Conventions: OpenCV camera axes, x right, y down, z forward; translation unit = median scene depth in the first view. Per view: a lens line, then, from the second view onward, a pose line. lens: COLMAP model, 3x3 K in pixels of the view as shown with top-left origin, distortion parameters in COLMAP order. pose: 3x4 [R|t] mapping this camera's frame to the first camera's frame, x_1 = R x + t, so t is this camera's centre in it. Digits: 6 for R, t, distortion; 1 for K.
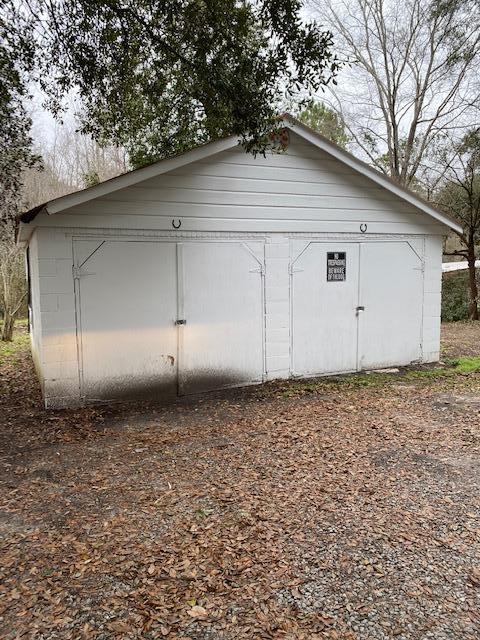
lens RADIAL K [[487.0, 0, 238.6], [0, 487.0, 319.4], [0, 0, 1]] dist [0.022508, -0.030945]
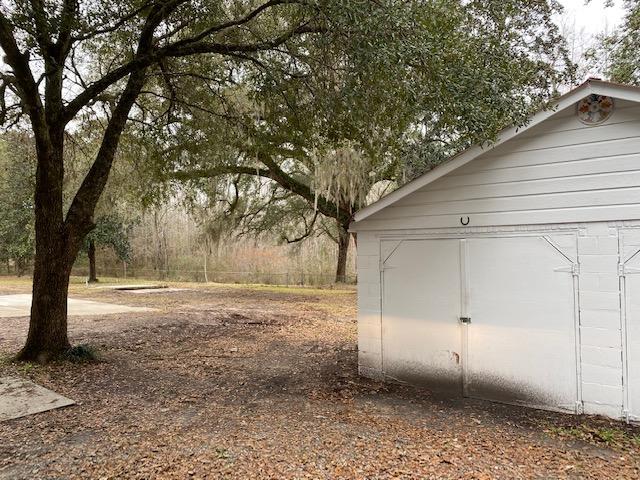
lens RADIAL K [[487.0, 0, 318.5], [0, 487.0, 240.0], [0, 0, 1]] dist [0.022508, -0.030945]
pose [[0.465047, -0.014345, -0.885170, 0.612305], [-0.094616, 0.993336, -0.065807, -0.060985], [0.880215, 0.114354, 0.460591, 0.273031]]
